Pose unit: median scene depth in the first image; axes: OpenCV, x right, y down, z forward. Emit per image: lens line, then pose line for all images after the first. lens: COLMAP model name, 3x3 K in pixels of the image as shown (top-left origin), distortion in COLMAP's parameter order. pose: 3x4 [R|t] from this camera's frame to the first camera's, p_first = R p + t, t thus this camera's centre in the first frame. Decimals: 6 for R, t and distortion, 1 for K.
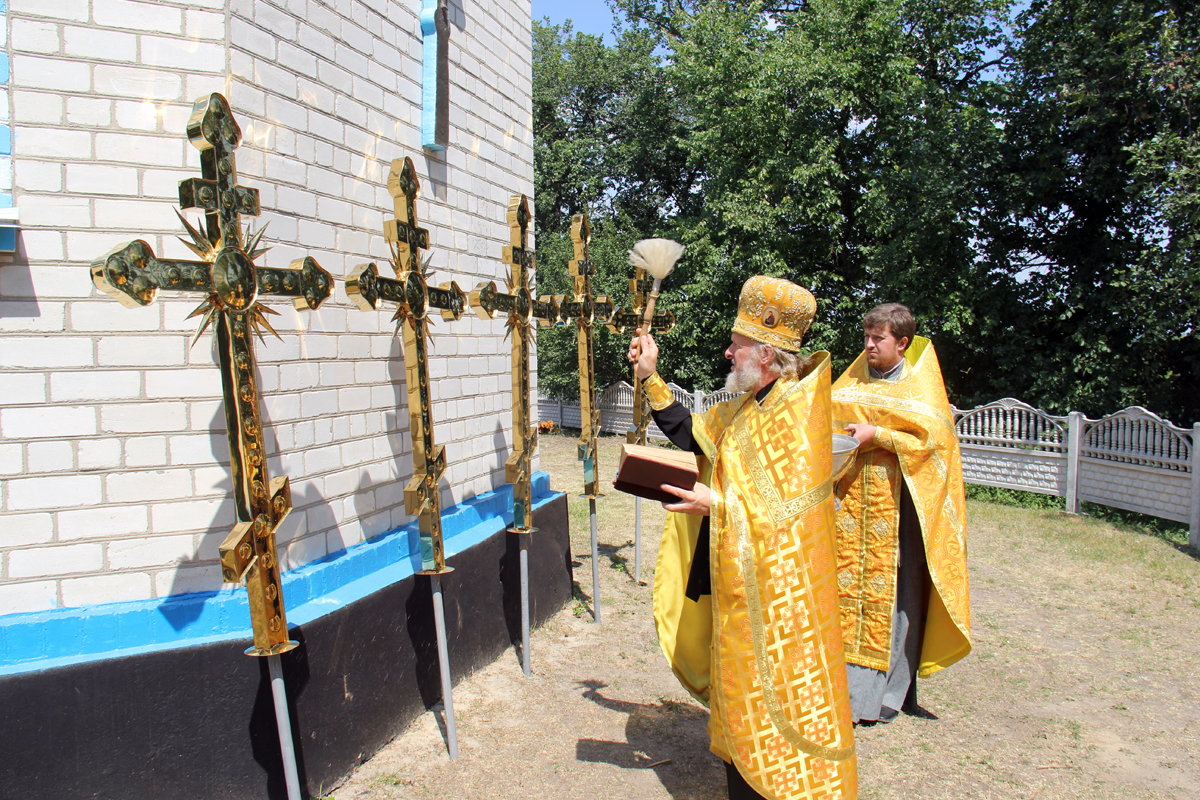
lens RADIAL K [[1002.3, 0, 626.6], [0, 1002.3, 470.7], [0, 0, 1]] dist [-0.107882, -0.018934]
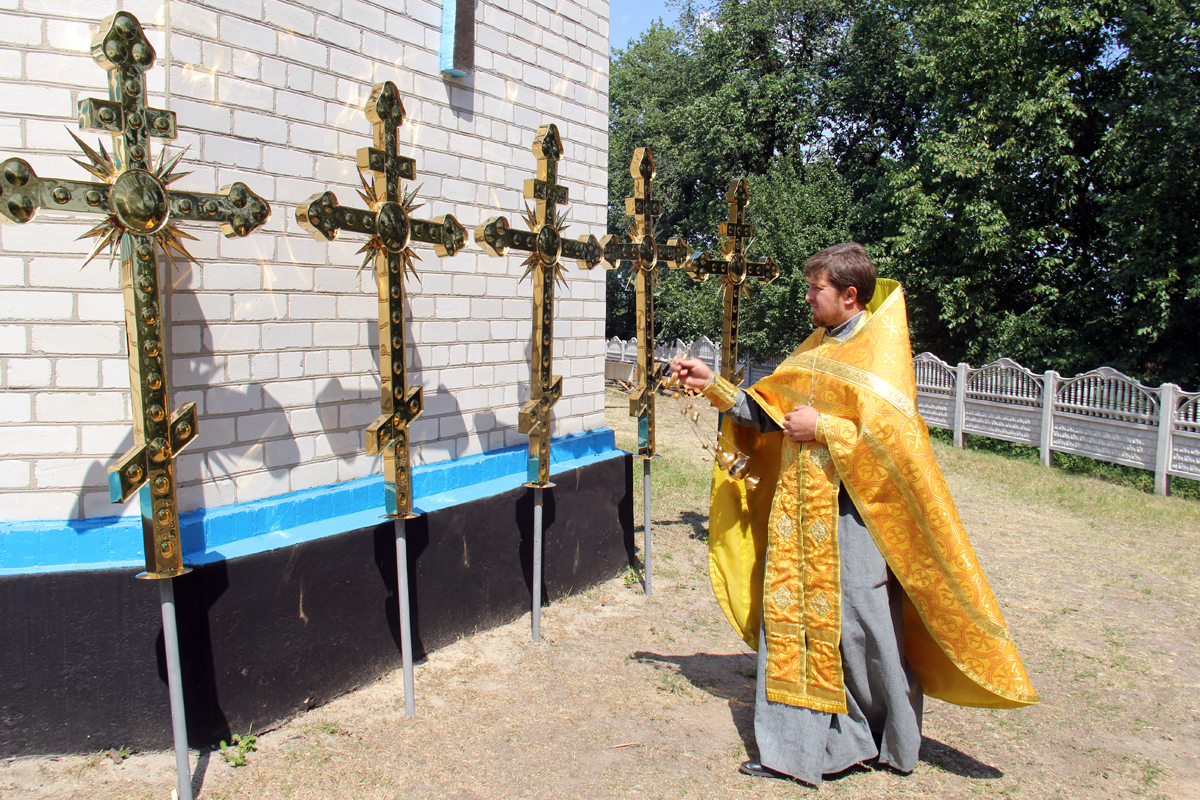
lens RADIAL K [[1102.2, 0, 640.3], [0, 1102.2, 458.9], [0, 0, 1]] dist [-0.081739, 0.047479]
pose [[0.976902, 0.056763, -0.206010, 0.241103], [-0.054010, 0.998360, 0.018969, 0.012602], [0.206749, -0.007404, 0.978366, 0.016918]]
